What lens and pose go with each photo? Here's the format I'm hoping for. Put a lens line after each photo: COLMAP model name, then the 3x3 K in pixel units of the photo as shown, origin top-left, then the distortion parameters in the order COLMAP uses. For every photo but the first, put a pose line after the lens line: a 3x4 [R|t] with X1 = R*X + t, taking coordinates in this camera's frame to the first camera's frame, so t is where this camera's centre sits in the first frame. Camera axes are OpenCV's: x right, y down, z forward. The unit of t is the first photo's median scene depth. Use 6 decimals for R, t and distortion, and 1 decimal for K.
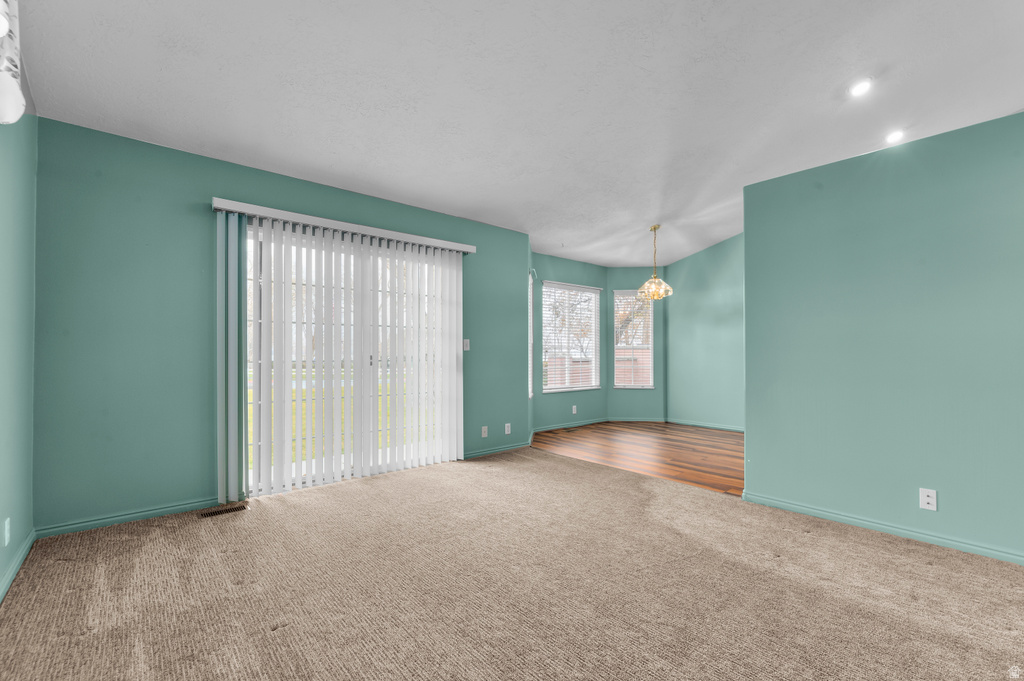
lens RADIAL K [[455.6, 0, 527.4], [0, 455.6, 351.6], [0, 0, 1]] dist [-0.001221, -0.000436]
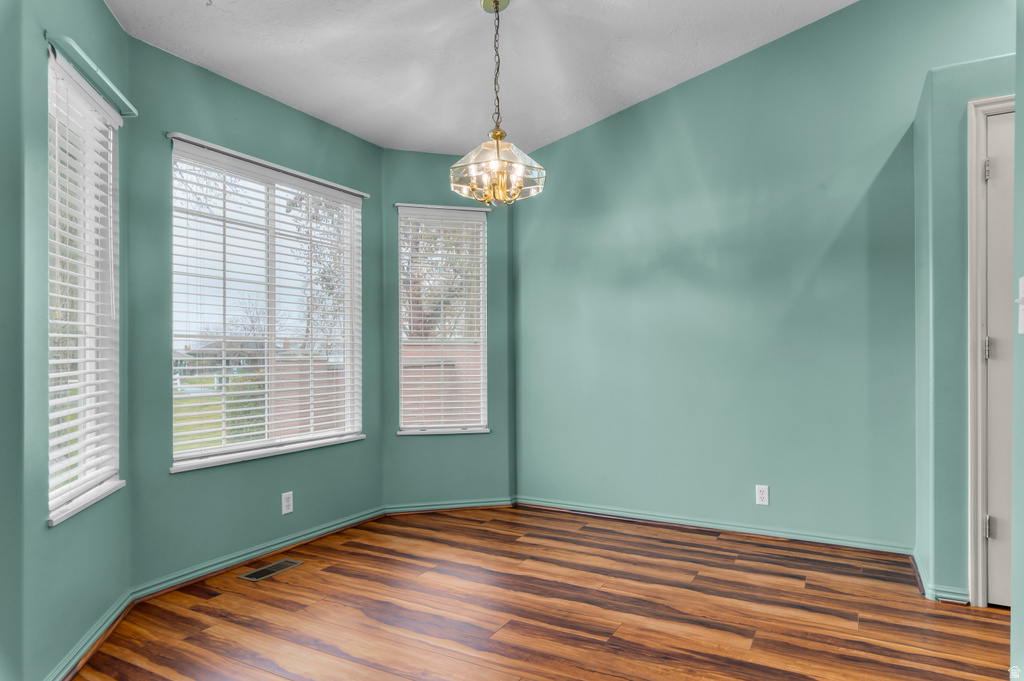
lens RADIAL K [[591.5, 0, 514.8], [0, 591.5, 354.6], [0, 0, 1]] dist [0.000553, -0.000044]
pose [[0.945864, -0.001411, 0.324559, 0.118223], [-0.000171, 0.999988, 0.004846, 0.002588], [-0.324562, -0.004639, 0.945853, 0.461318]]
